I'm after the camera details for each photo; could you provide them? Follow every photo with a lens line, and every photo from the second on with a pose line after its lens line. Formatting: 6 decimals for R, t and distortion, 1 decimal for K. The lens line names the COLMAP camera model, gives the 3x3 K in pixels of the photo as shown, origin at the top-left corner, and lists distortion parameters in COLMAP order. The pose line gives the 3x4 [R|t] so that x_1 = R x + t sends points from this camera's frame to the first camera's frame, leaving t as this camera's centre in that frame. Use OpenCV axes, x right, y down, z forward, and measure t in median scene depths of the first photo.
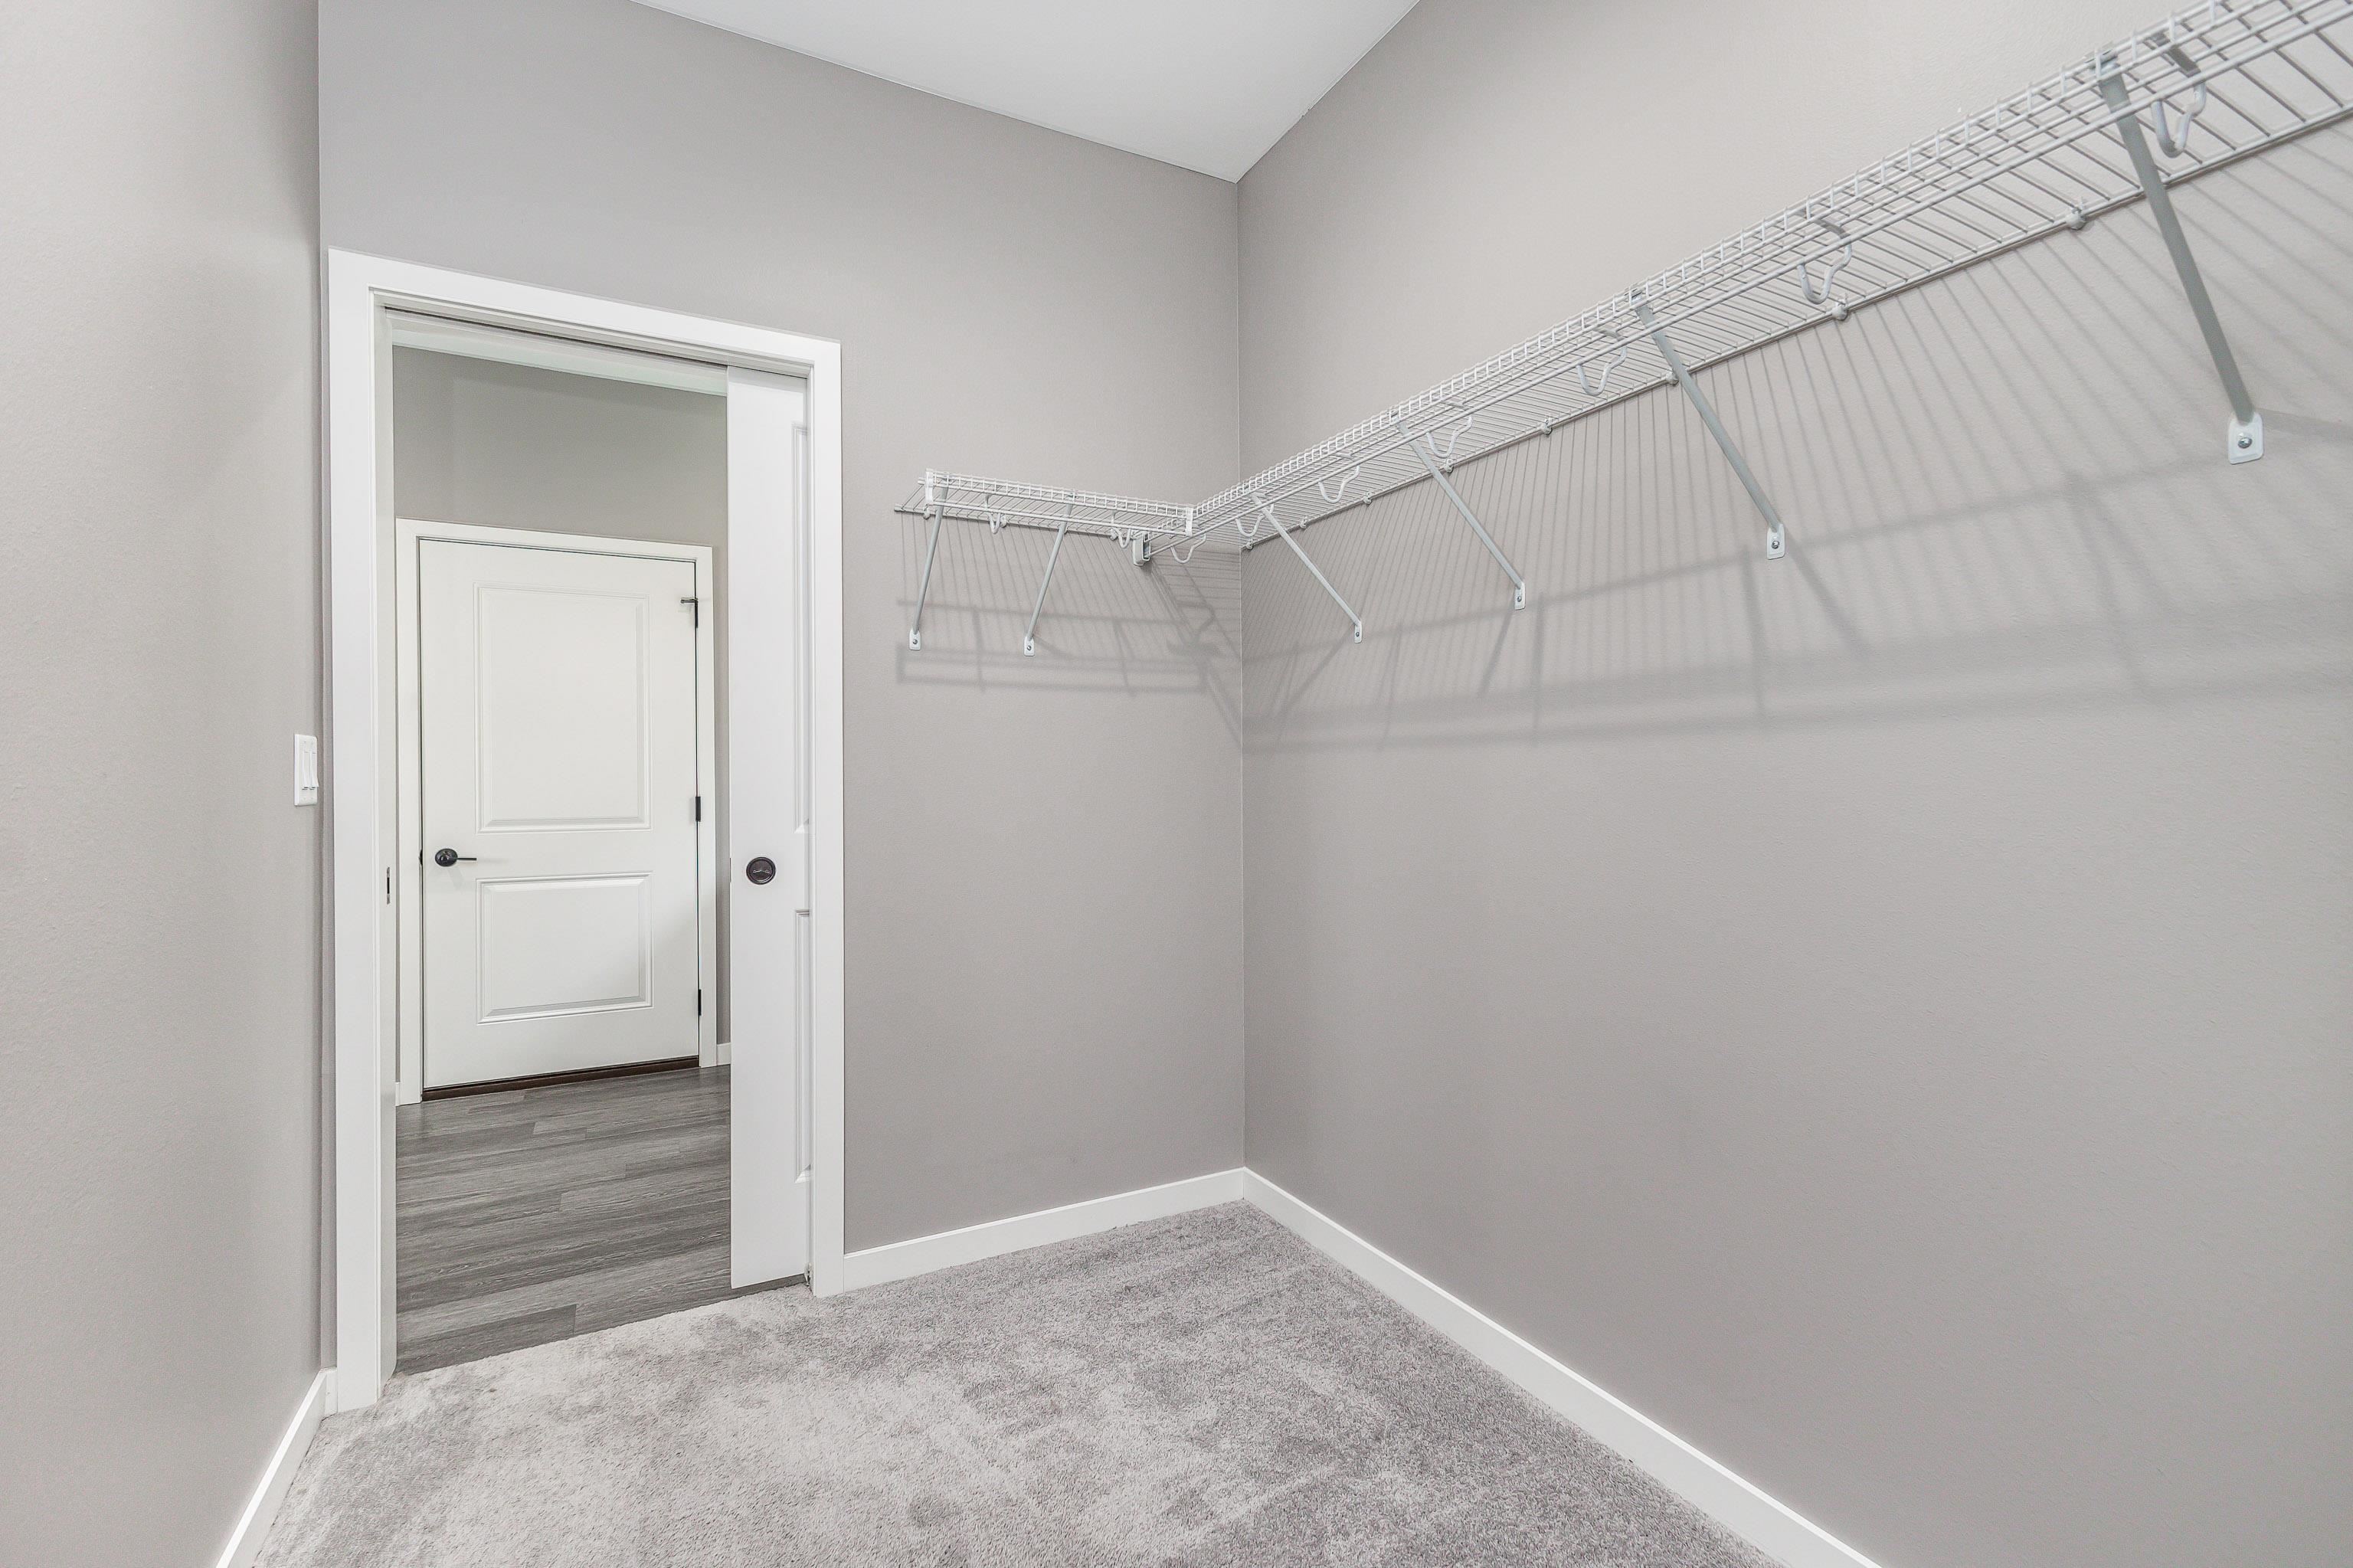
lens RADIAL K [[1015.4, 0, 1176.5], [0, 1015.4, 784.0], [0, 0, 1]] dist [0.007744, -0.000283]
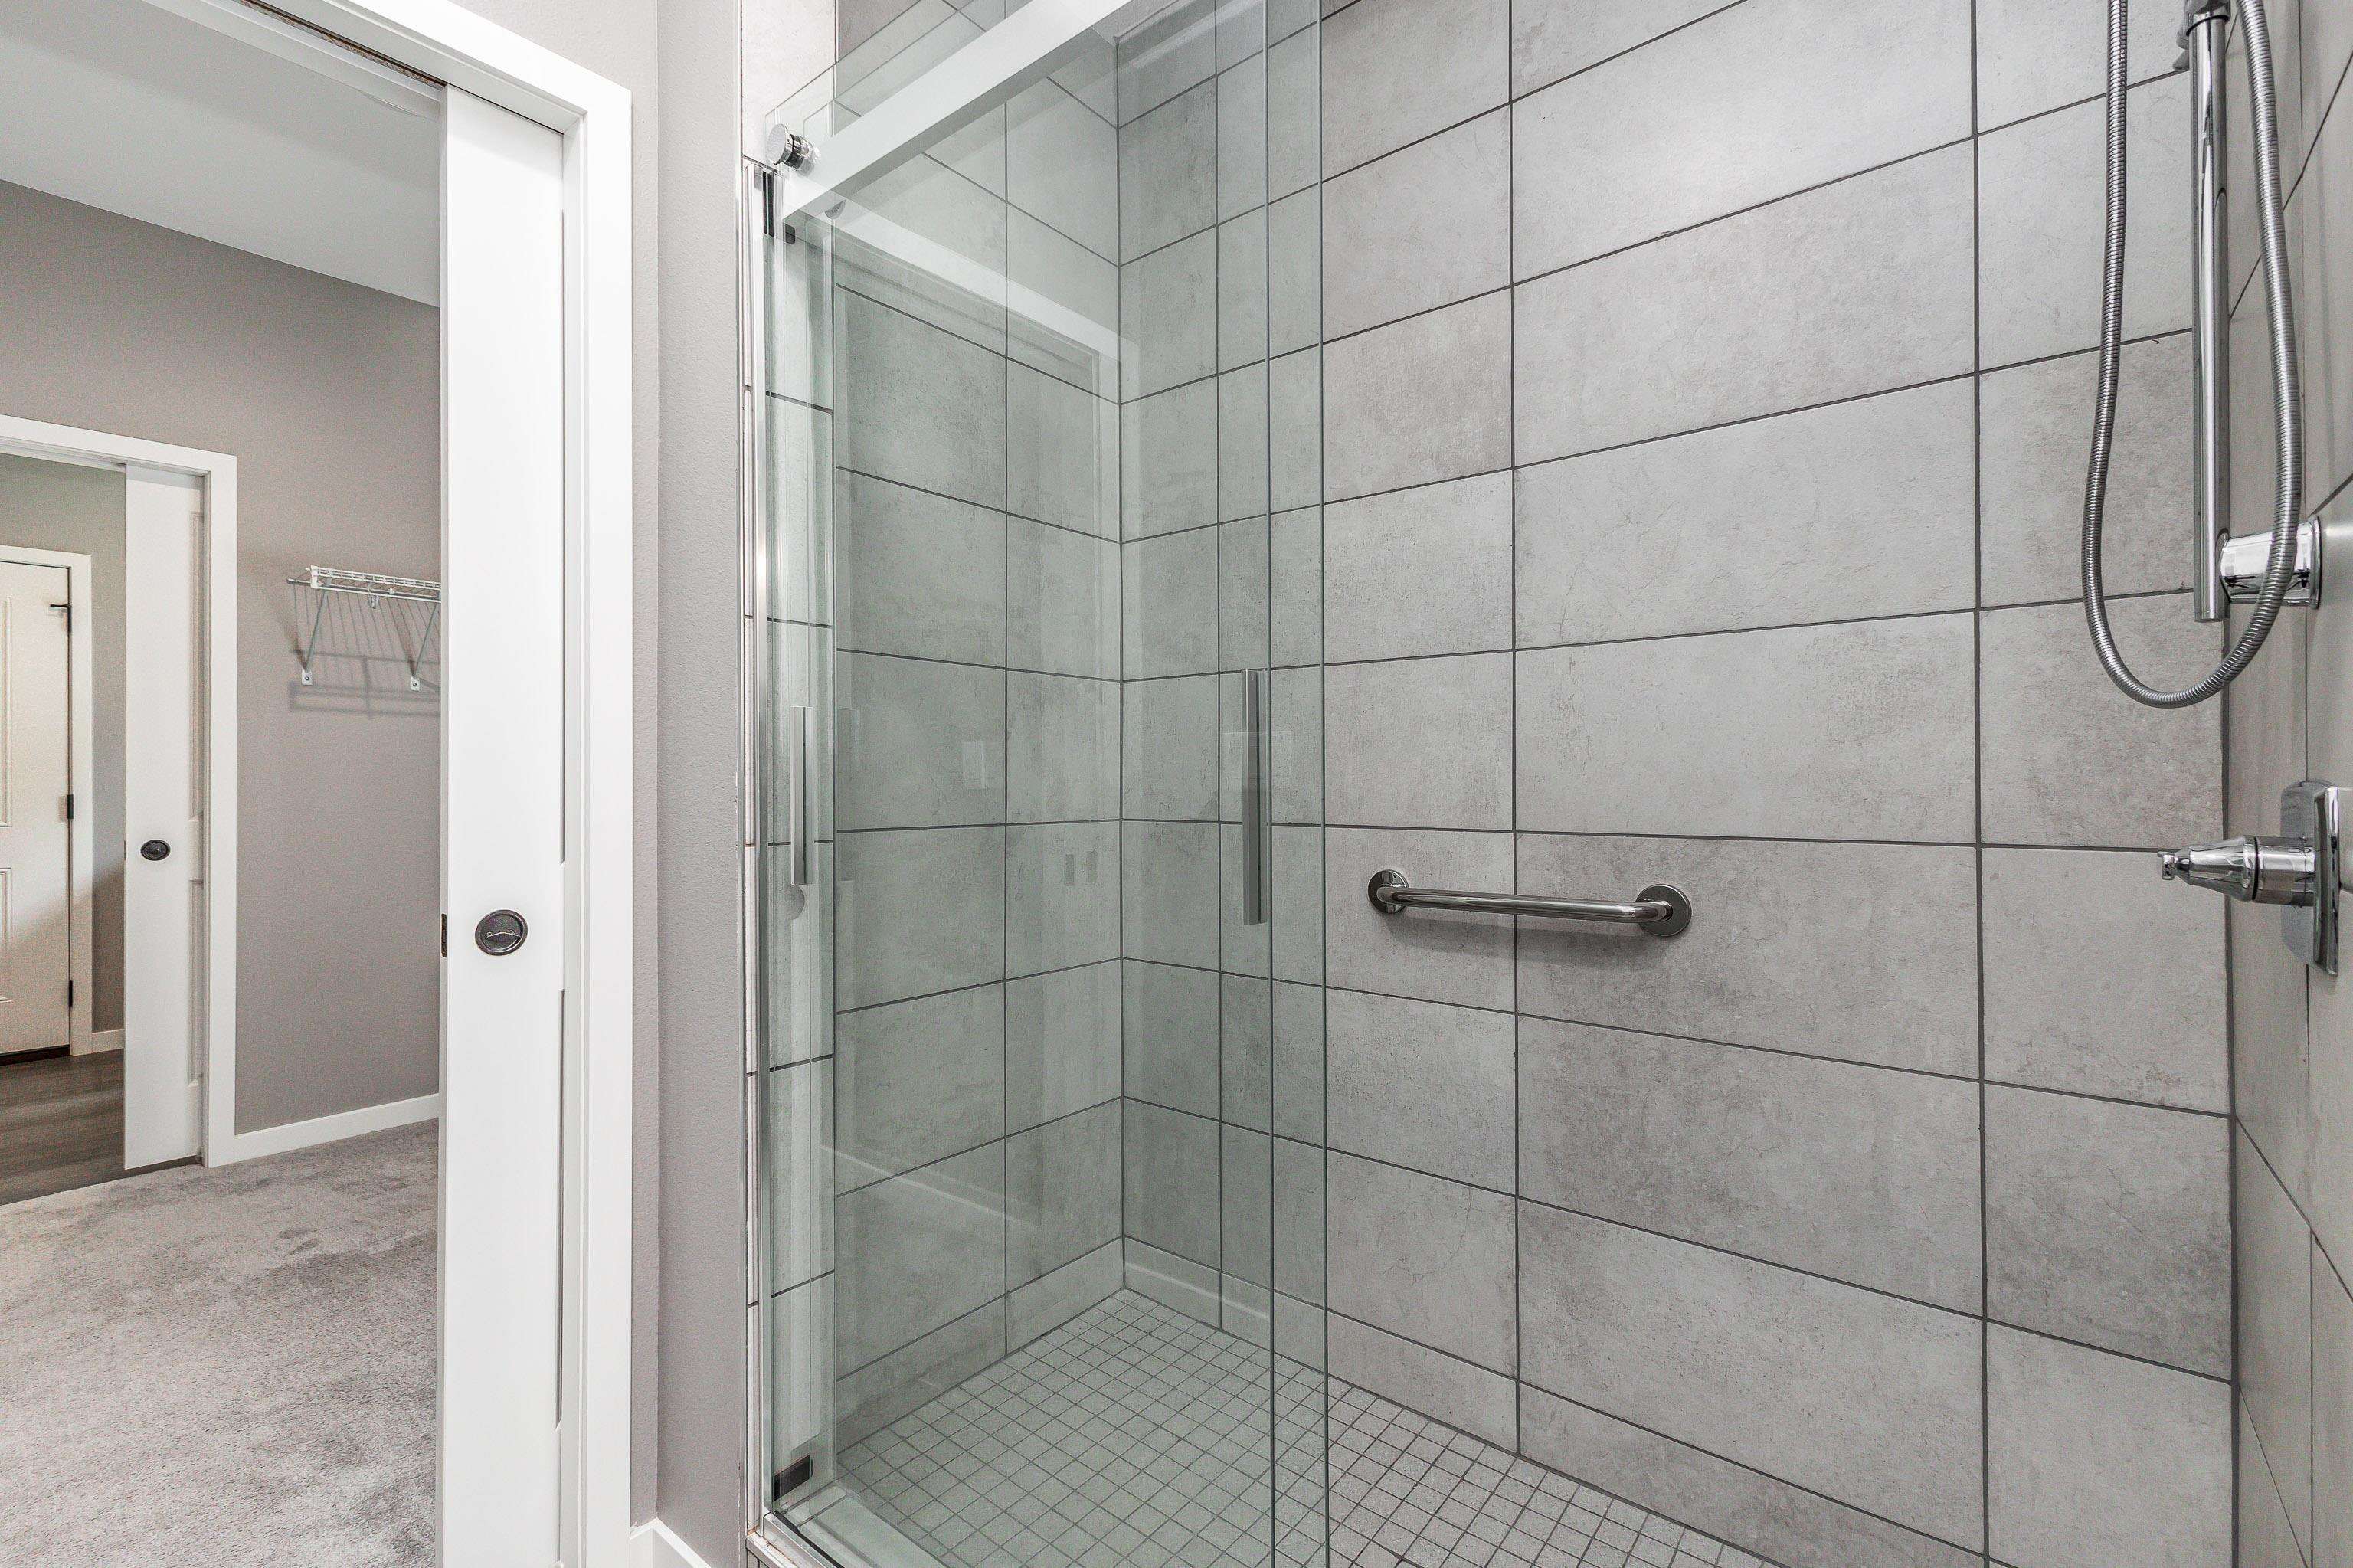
lens RADIAL K [[1028.5, 0, 1176.5], [0, 1028.5, 784.0], [0, 0, 1]] dist [0.001575, -0.000444]
pose [[0.920233, 0.005832, 0.391328, 0.262736], [-0.005216, 0.999983, -0.002636, -0.004643], [-0.391337, 0.000385, 0.920247, -0.687210]]
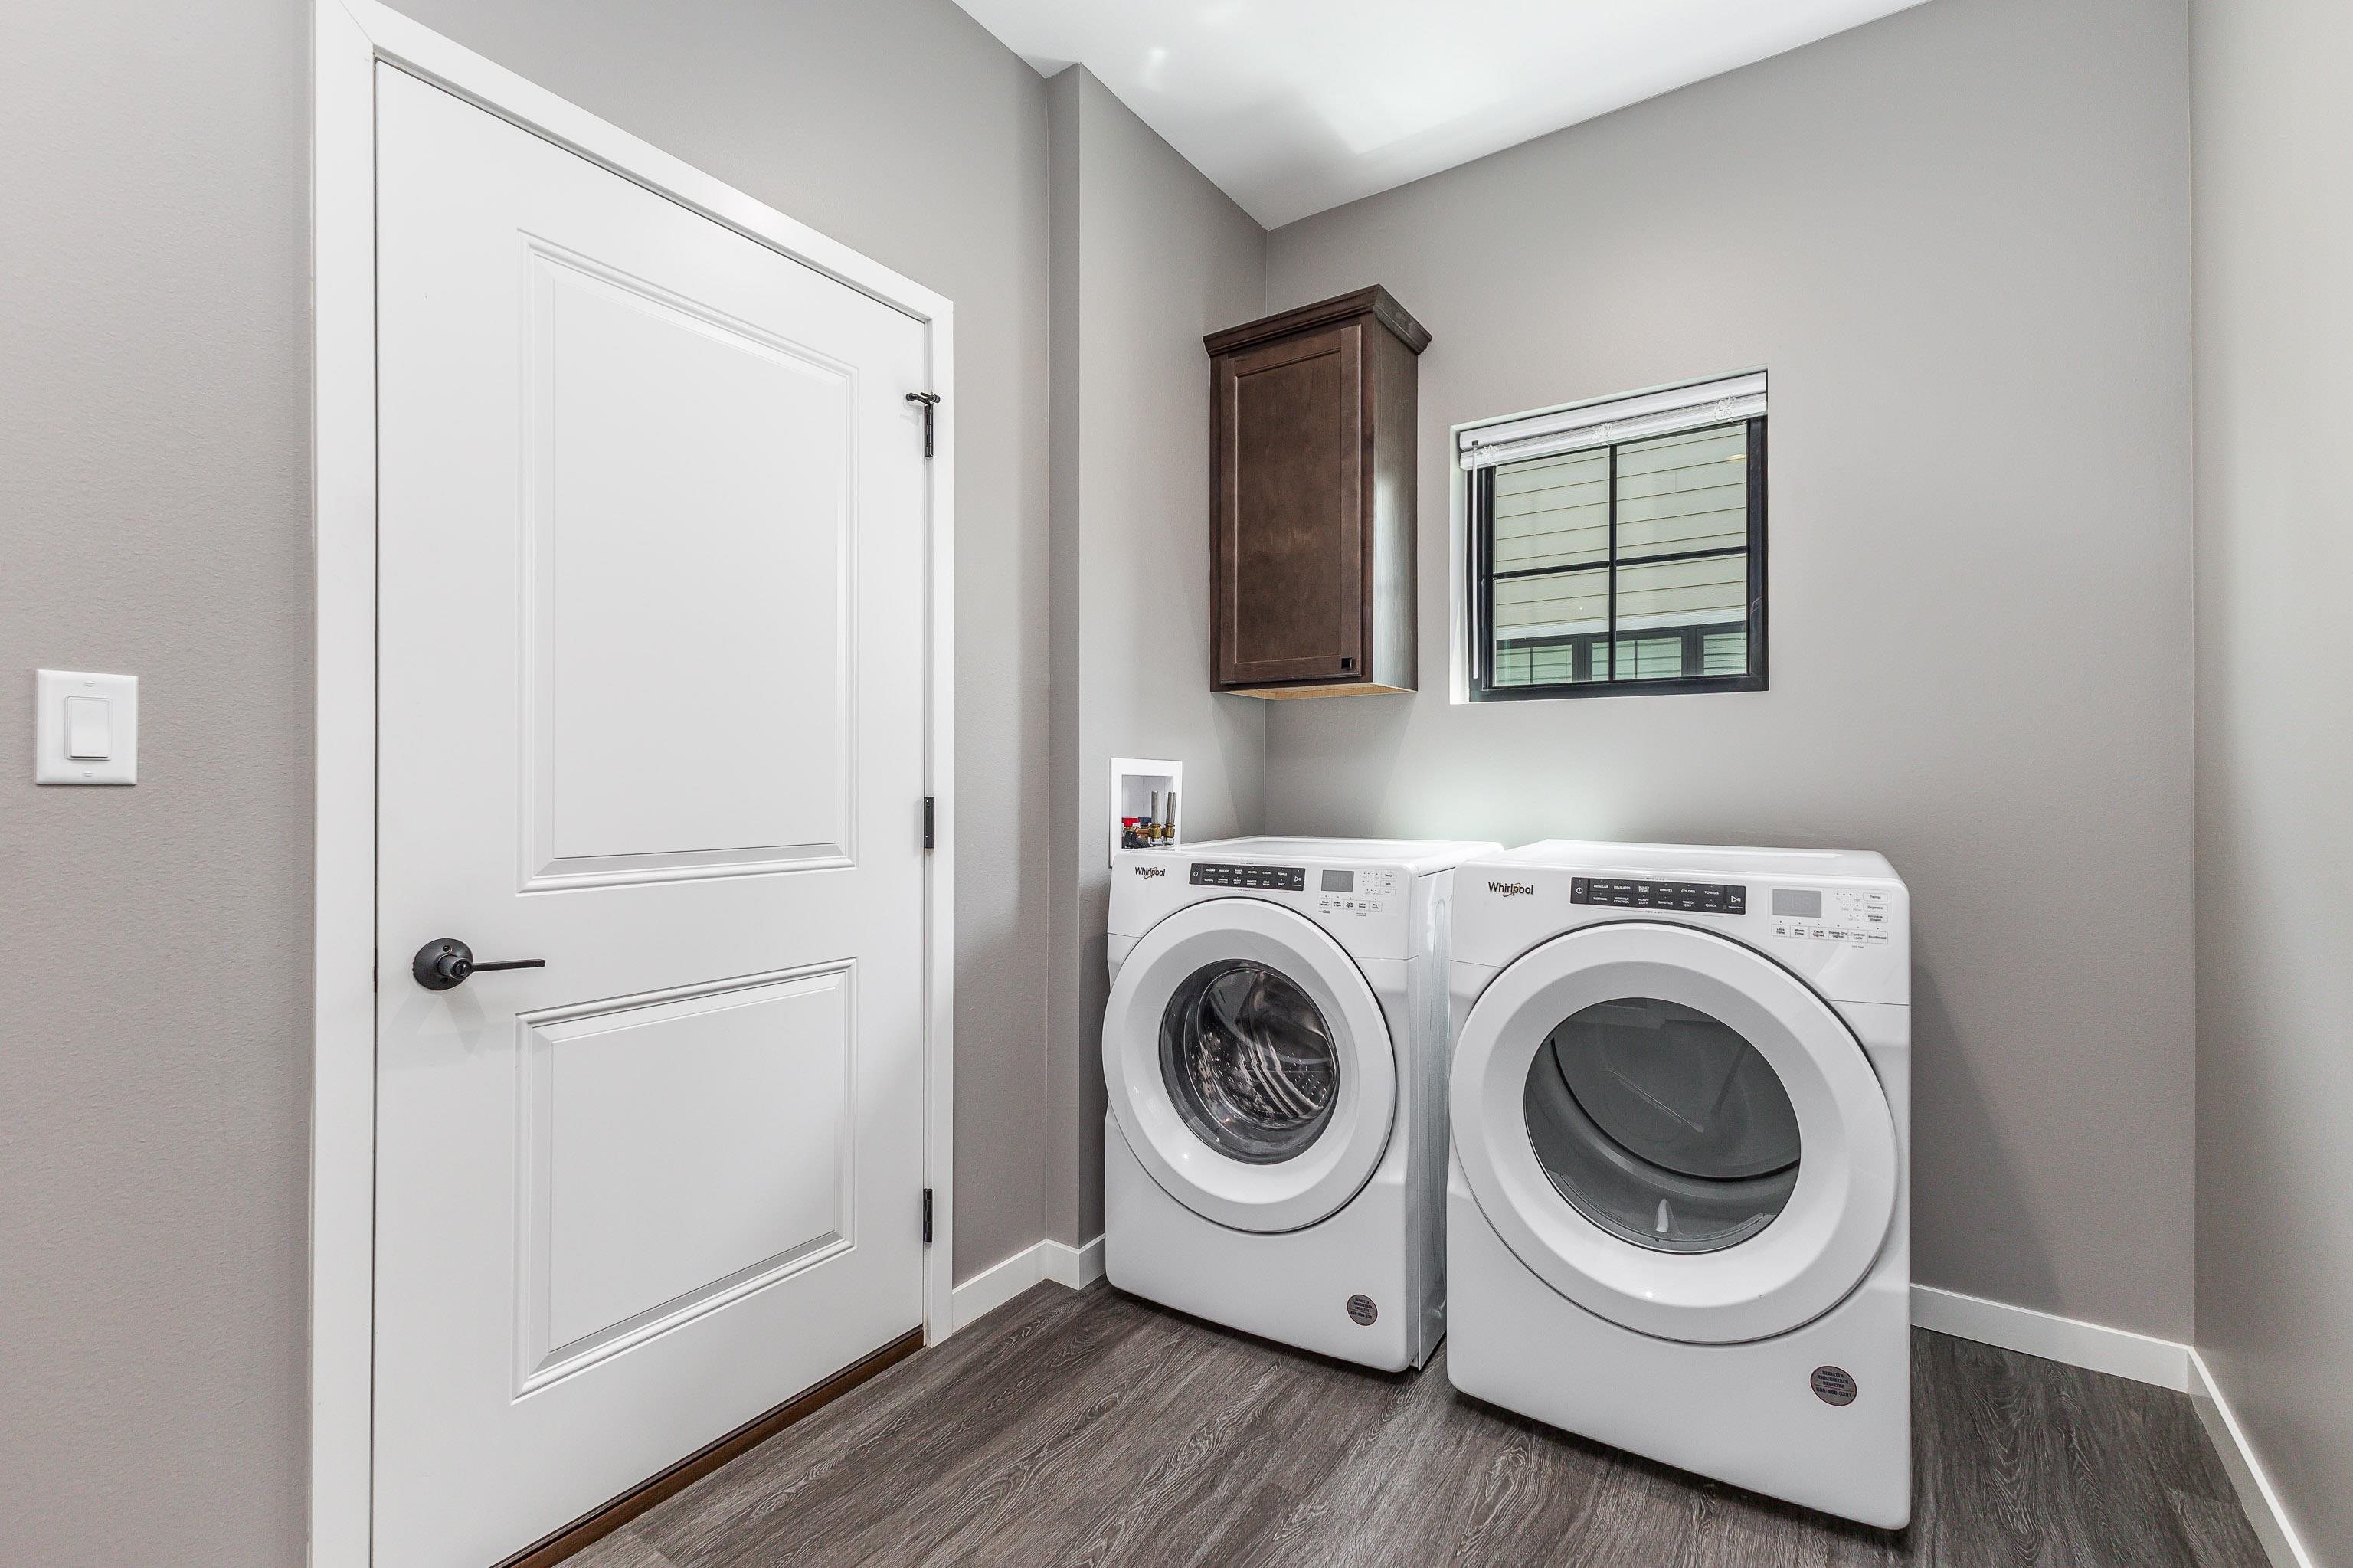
lens RADIAL K [[1016.5, 0, 1176.5], [0, 1016.5, 784.0], [0, 0, 1]] dist [0.000249, -0.000083]
pose [[0.885440, 0.007852, 0.464686, -1.012729], [-0.006210, 0.999968, -0.005063, 0.012034], [-0.464711, 0.001598, 0.885461, 0.867336]]
